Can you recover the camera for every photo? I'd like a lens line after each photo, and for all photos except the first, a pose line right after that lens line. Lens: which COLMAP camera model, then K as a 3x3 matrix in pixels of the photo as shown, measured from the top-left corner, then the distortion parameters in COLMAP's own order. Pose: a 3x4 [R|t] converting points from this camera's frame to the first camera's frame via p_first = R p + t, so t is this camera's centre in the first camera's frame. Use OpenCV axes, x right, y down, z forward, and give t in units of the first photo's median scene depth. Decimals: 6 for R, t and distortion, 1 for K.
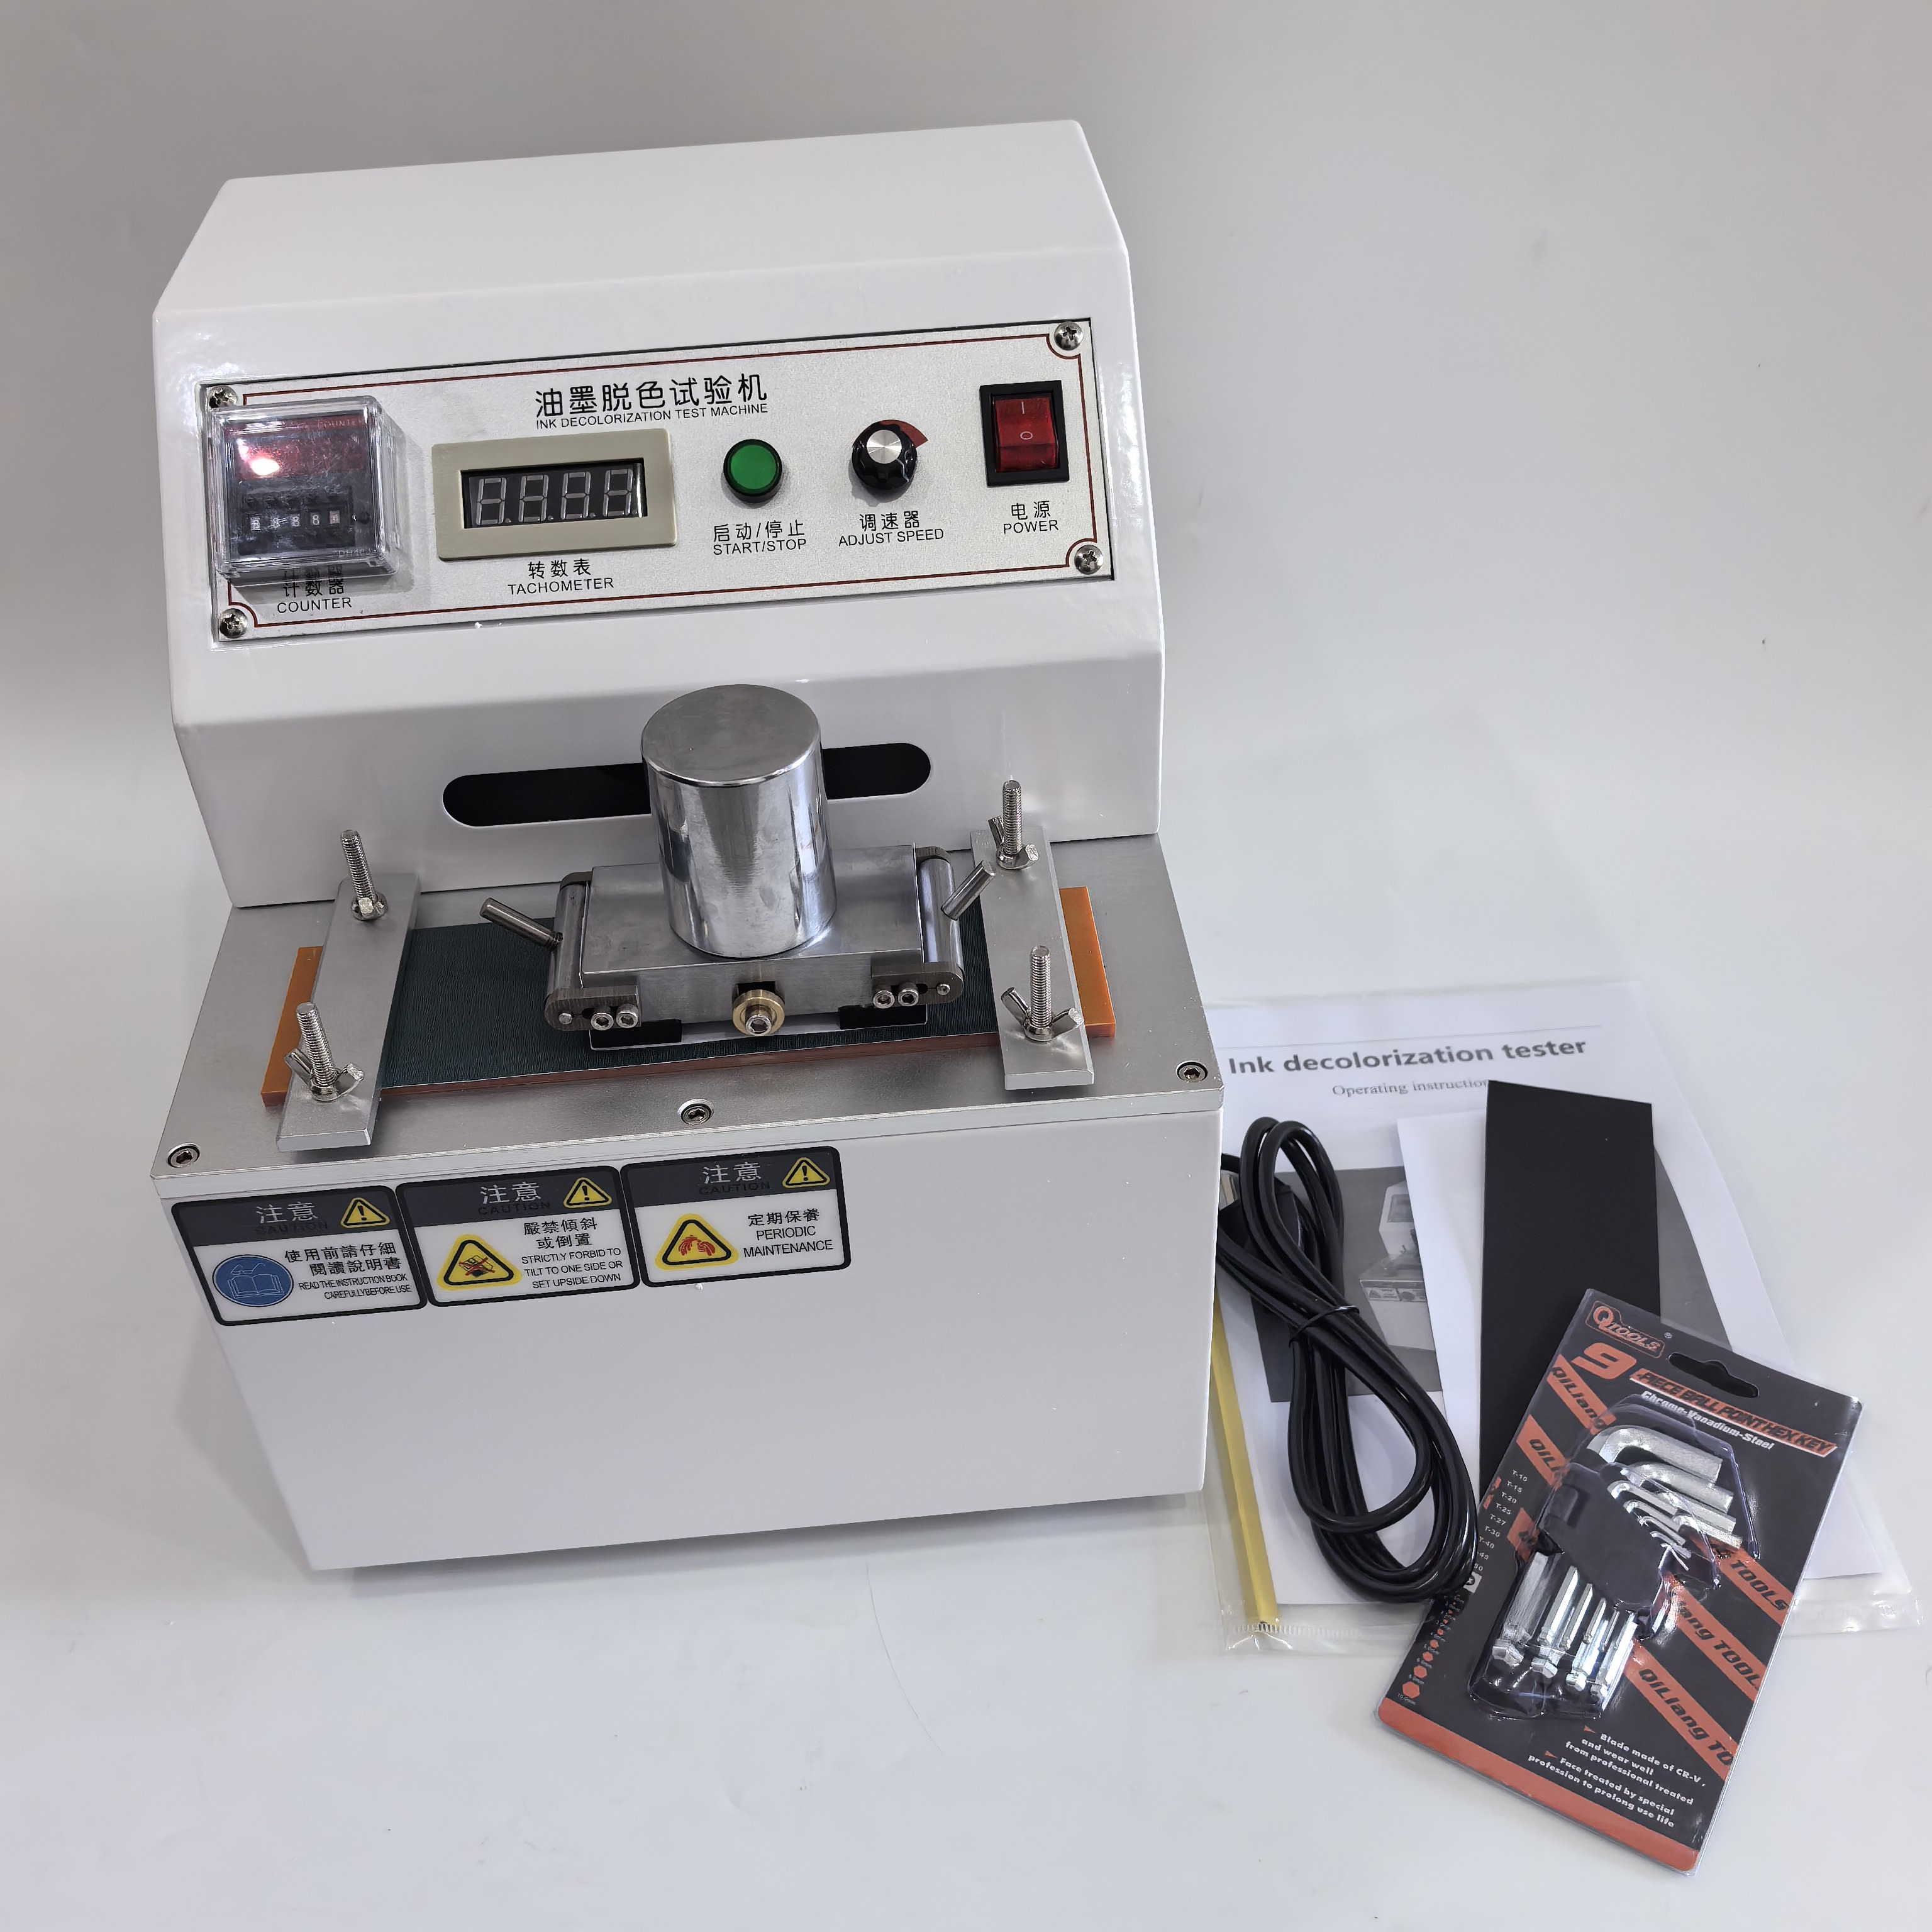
lens RADIAL K [[2063.2, 0, 961.3], [0, 2063.2, 935.4], [0, 0, 1]] dist [0.290098, -1.330121]
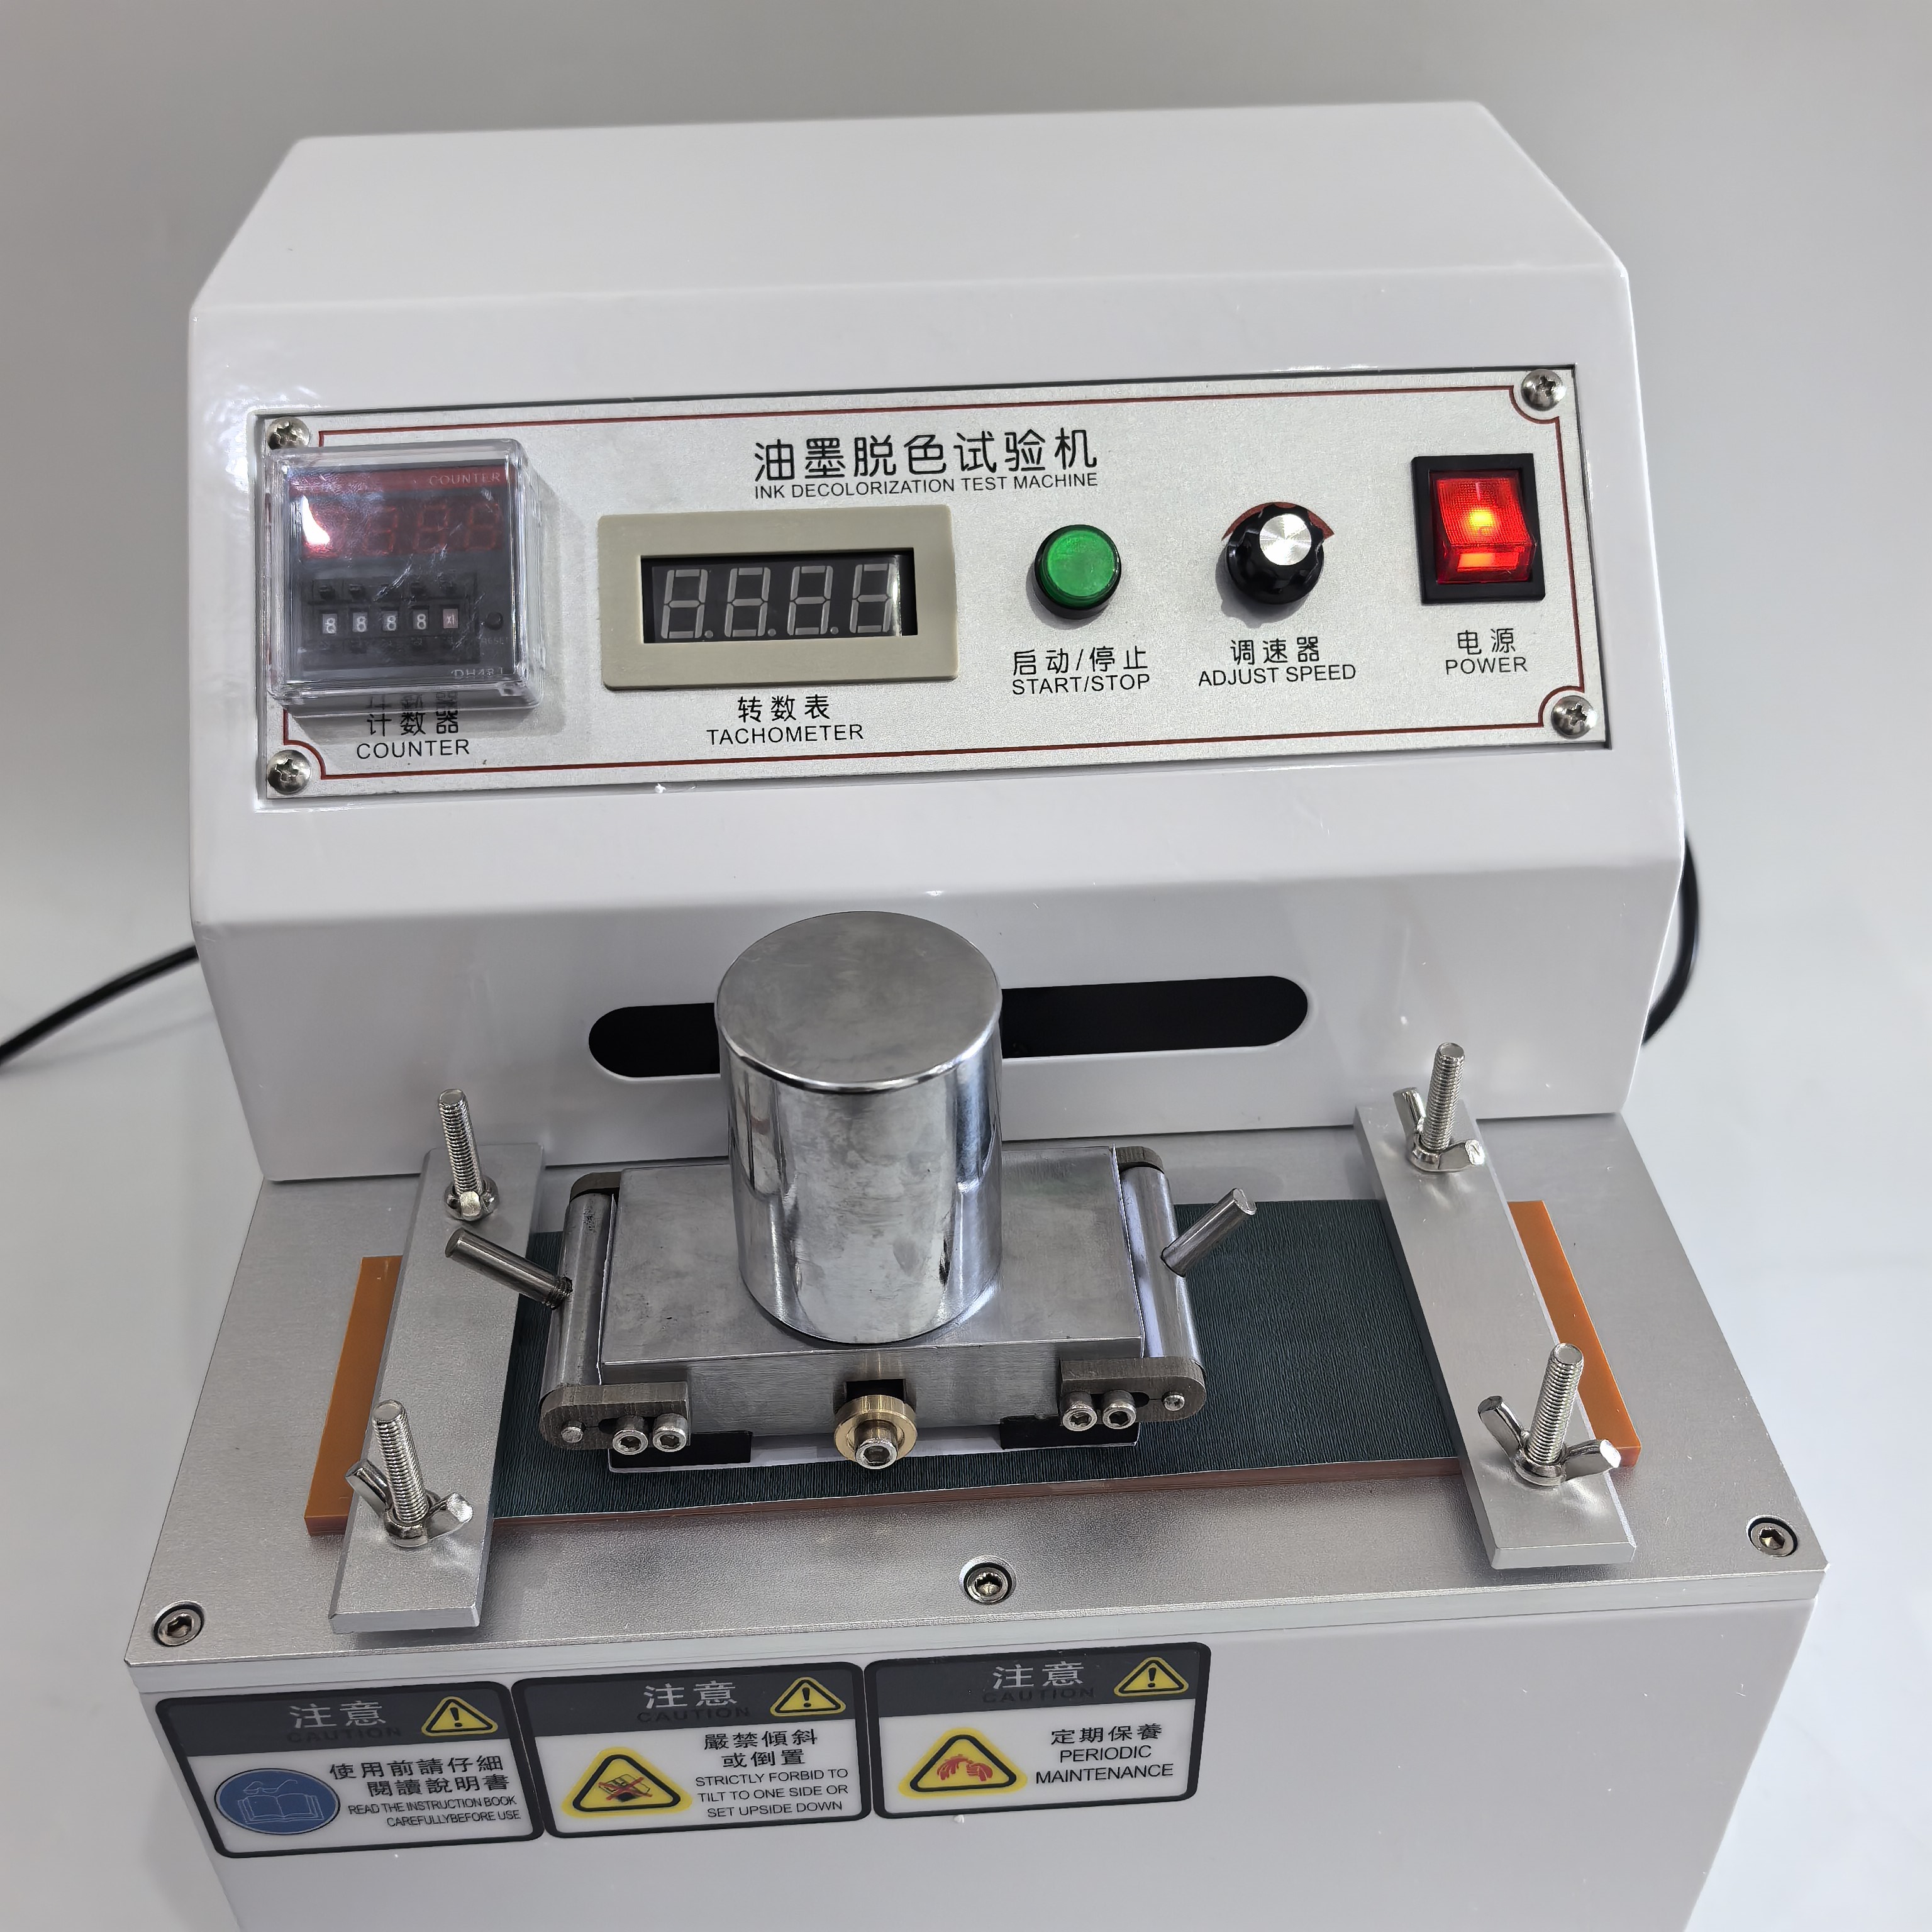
lens RADIAL K [[2048.1, 0, 954.1], [0, 2048.1, 959.8], [0, 0, 1]] dist [0.116522, -0.344049]
pose [[0.999372, 0.035211, 0.003926, -0.137284], [-0.035083, 0.998962, -0.029053, -0.077732], [-0.004945, 0.028897, 0.999570, 0.346647]]
